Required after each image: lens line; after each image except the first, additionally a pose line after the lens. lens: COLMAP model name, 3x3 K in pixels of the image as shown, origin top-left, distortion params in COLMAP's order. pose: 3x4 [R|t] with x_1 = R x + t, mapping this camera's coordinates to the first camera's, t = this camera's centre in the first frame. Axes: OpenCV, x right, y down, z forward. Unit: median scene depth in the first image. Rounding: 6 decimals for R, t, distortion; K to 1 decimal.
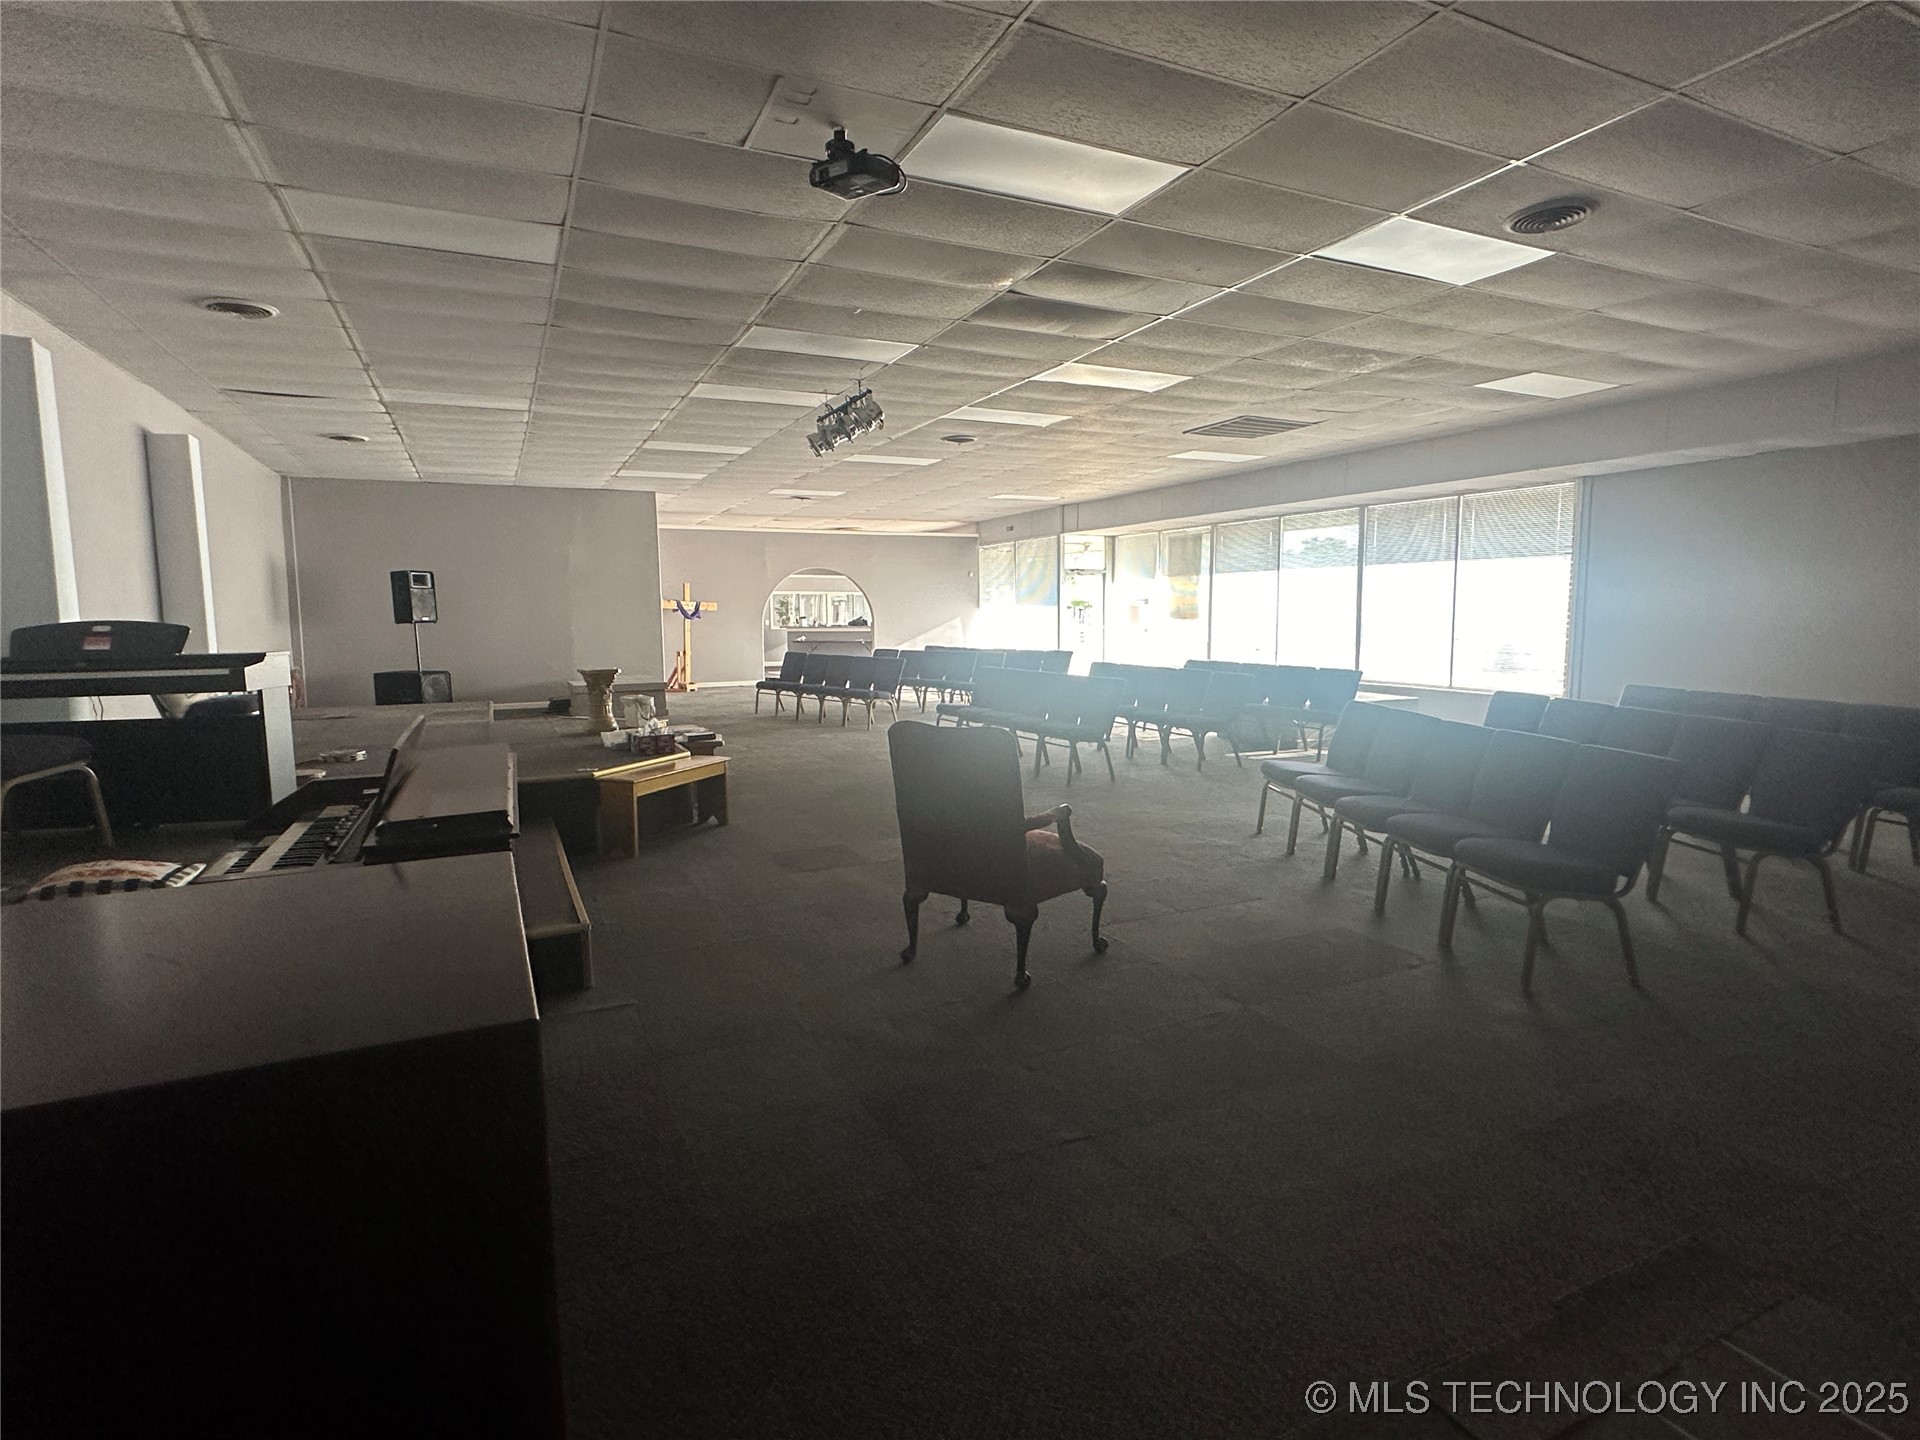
lens RADIAL K [[973.4, 0, 955.7], [0, 973.4, 723.3], [0, 0, 1]] dist [-0.001138, -0.000235]
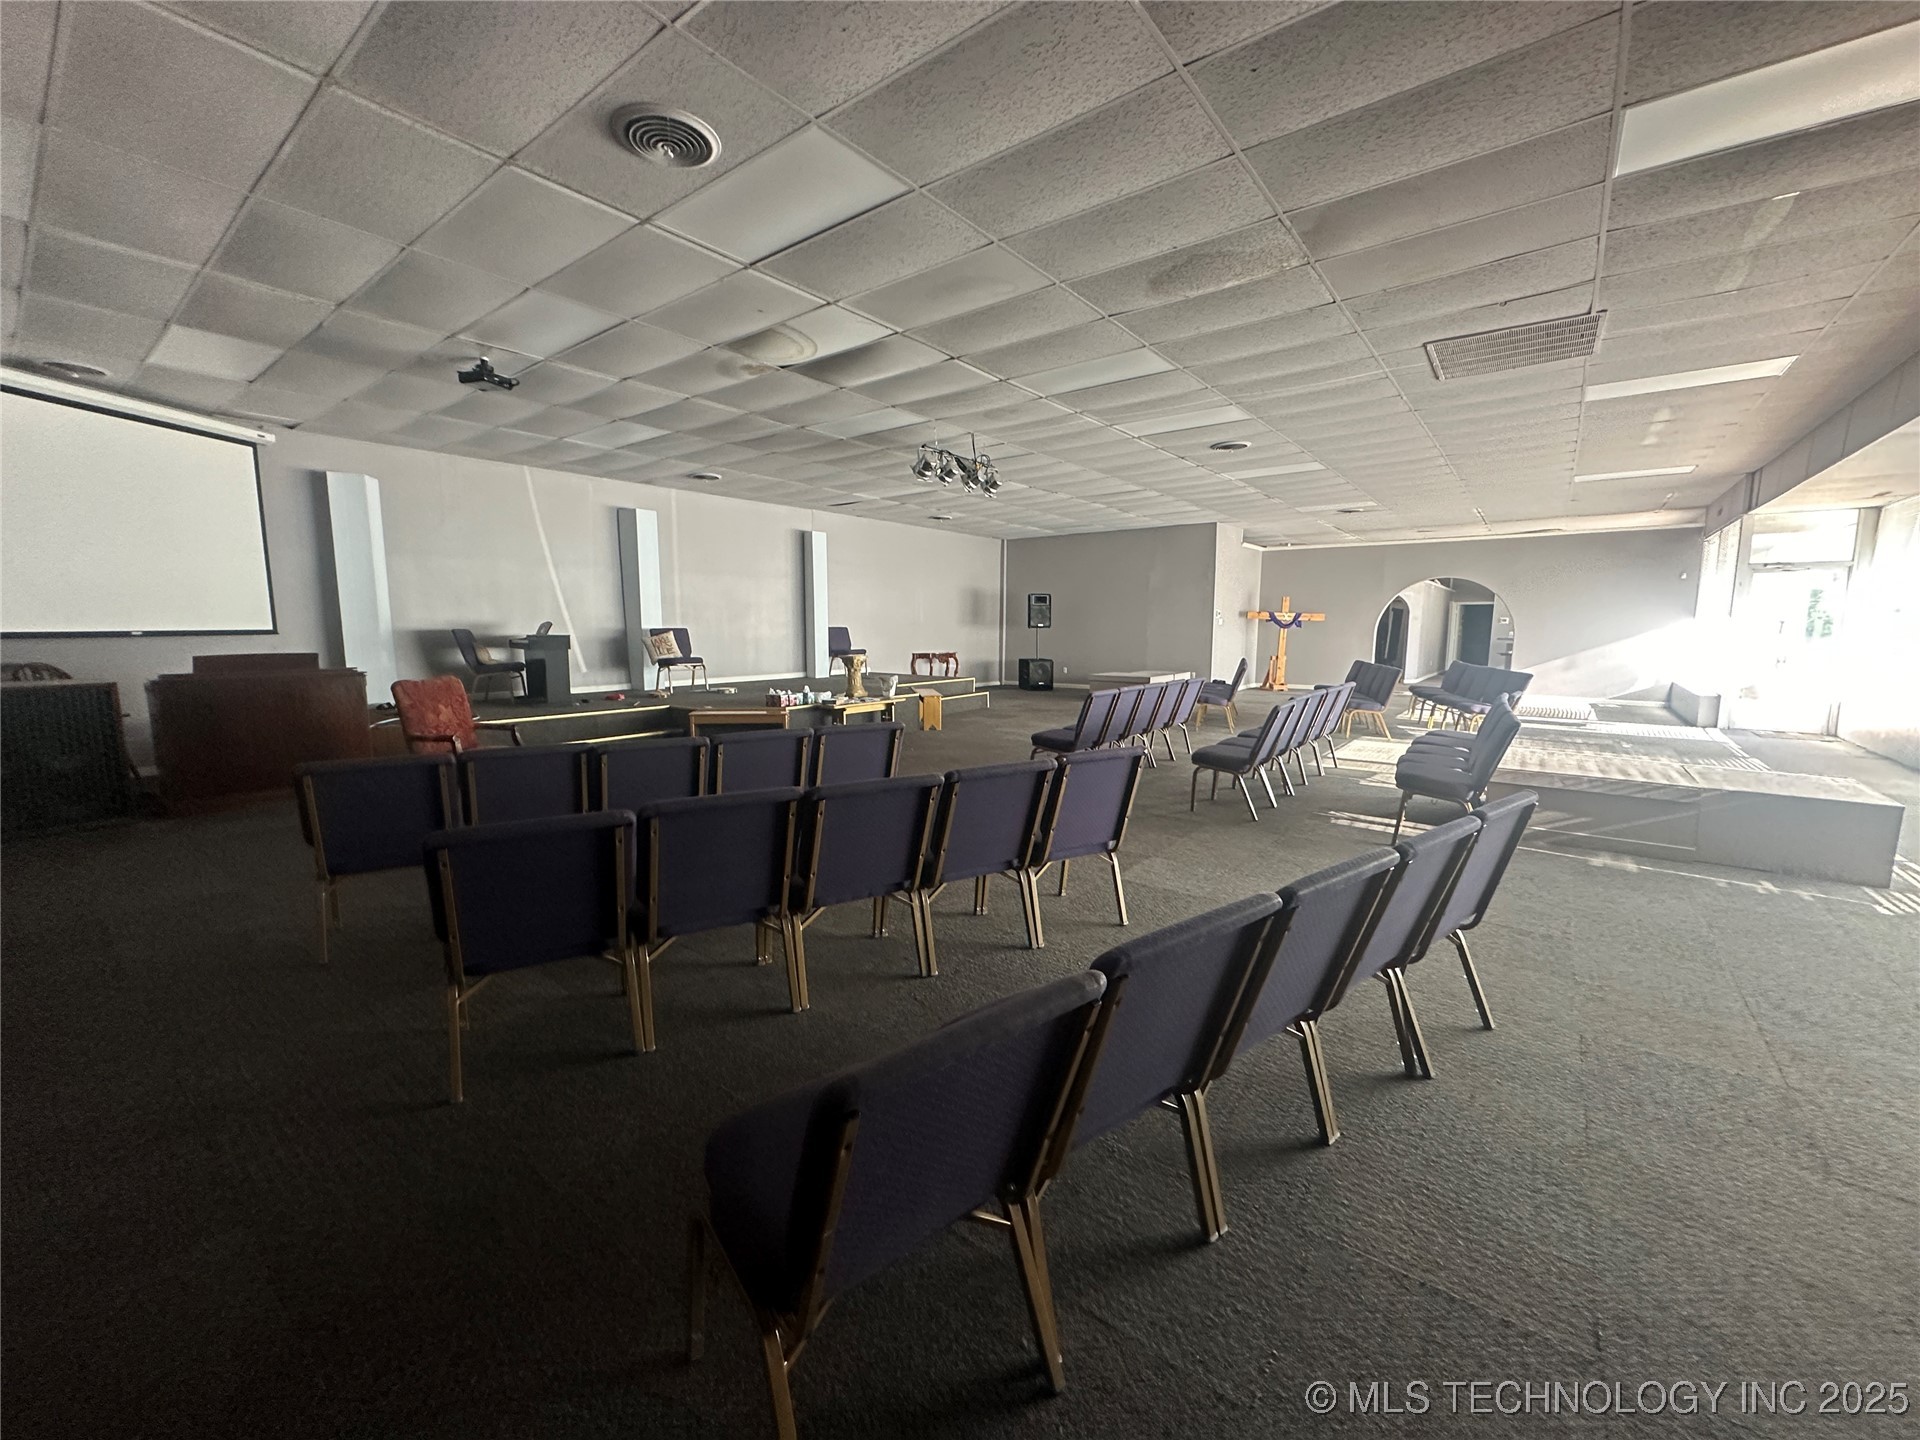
lens RADIAL K [[765.0, 0, 960.0], [0, 765.0, 720.0], [0, 0, 1]] dist [-0.000984, 0.000104]
pose [[0.448362, 0.118069, -0.886020, 0.476900], [-0.106882, 0.991208, 0.077999, -0.039137], [0.887439, 0.059727, 0.457040, 0.338333]]
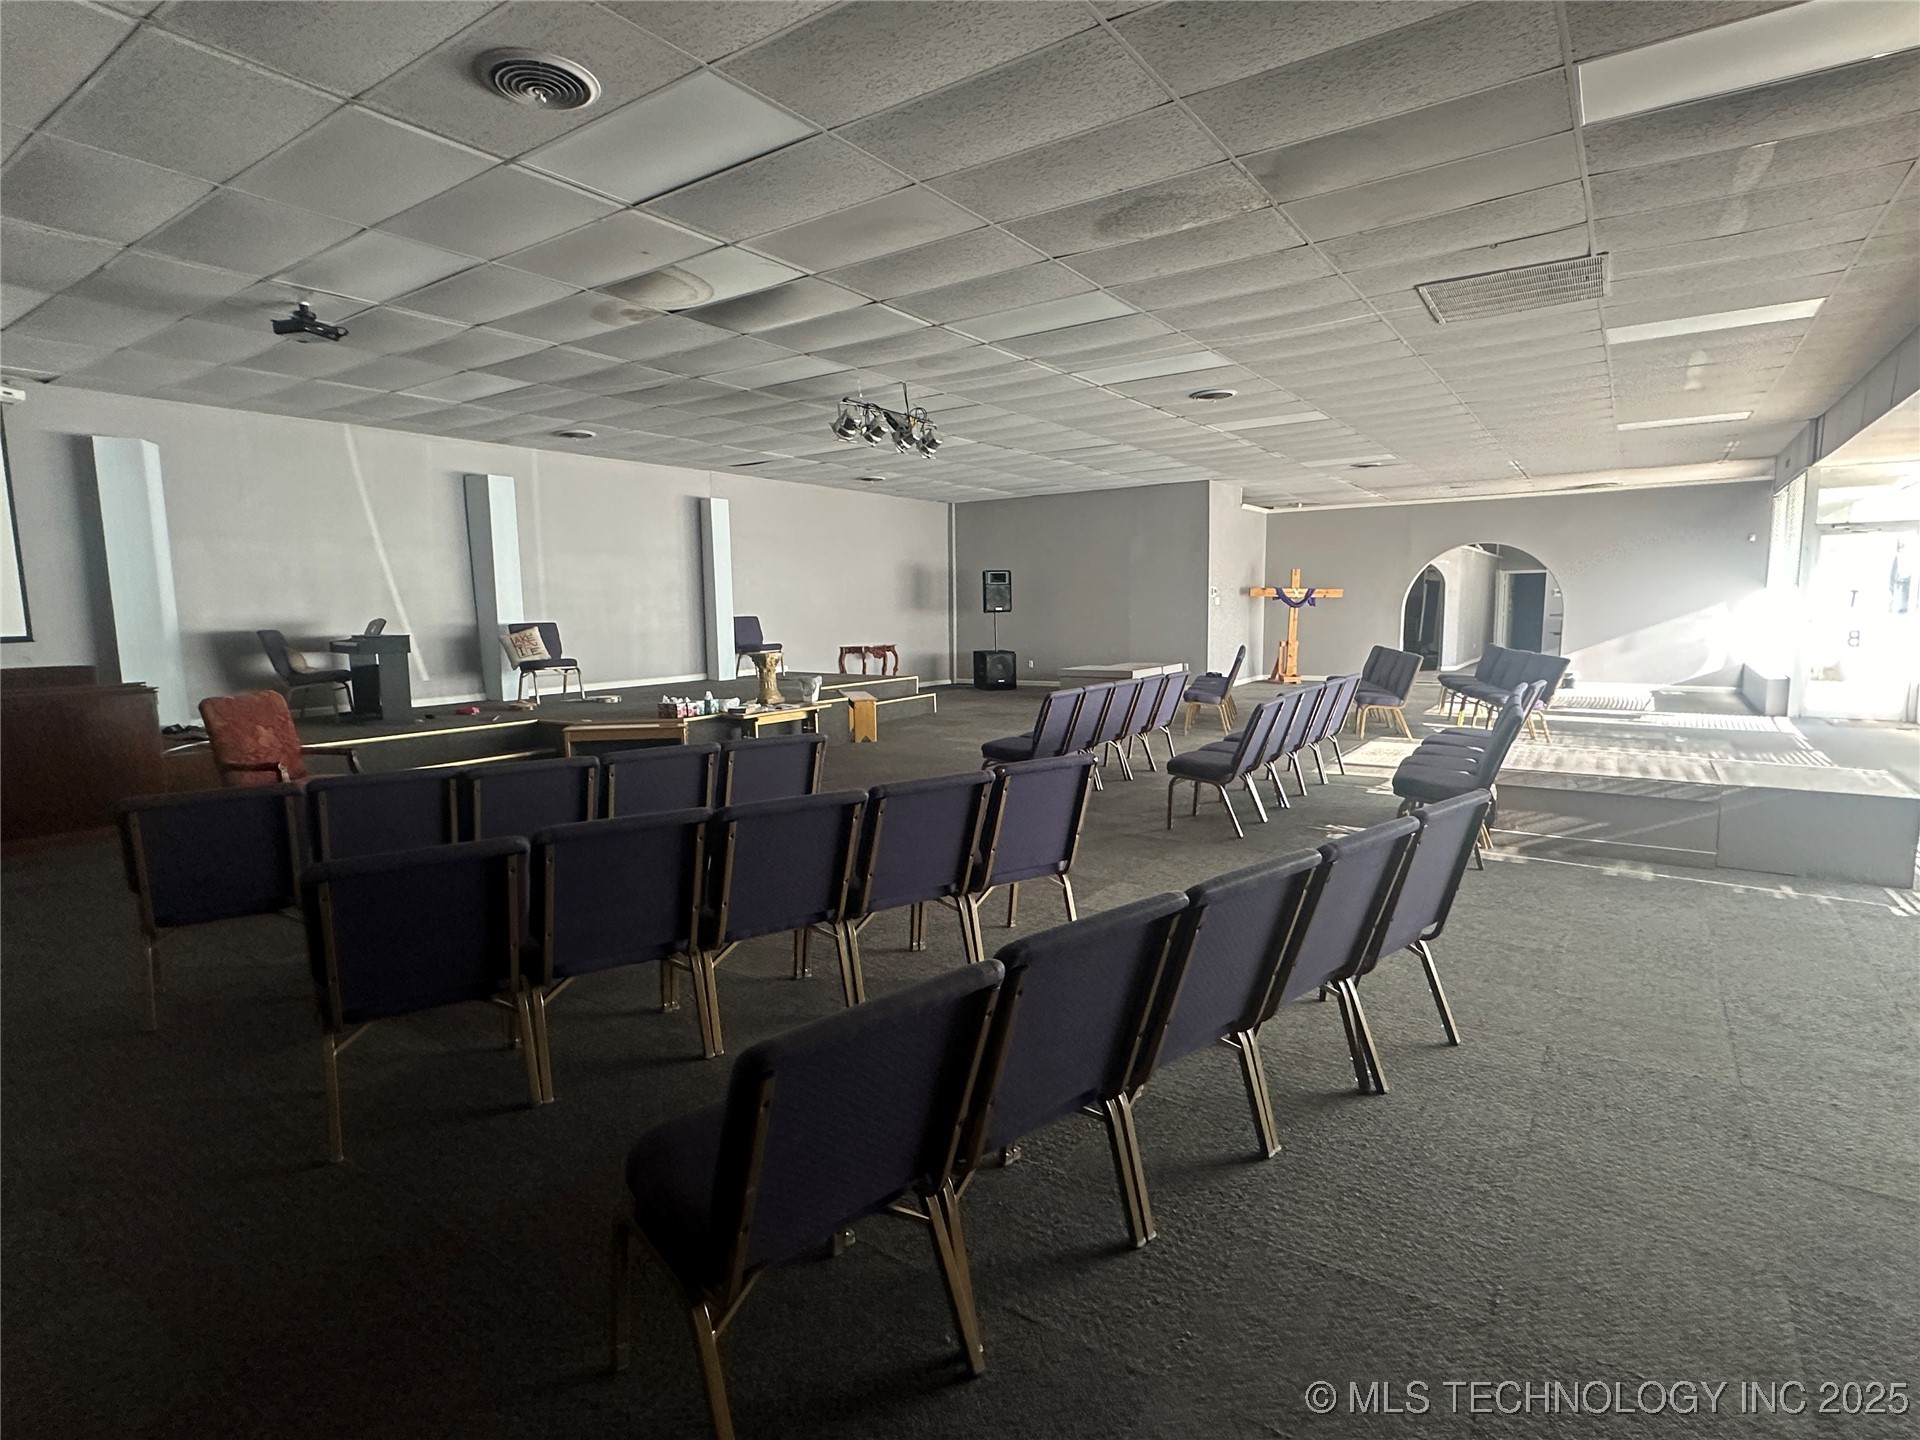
lens RADIAL K [[973.4, 0, 955.7], [0, 973.4, 723.3], [0, 0, 1]] dist [-0.001138, -0.000235]
pose [[0.496209, 0.102626, -0.862116, 0.503486], [-0.086758, 0.993880, 0.068376, -0.041927], [0.863857, 0.040867, 0.502076, 0.329548]]
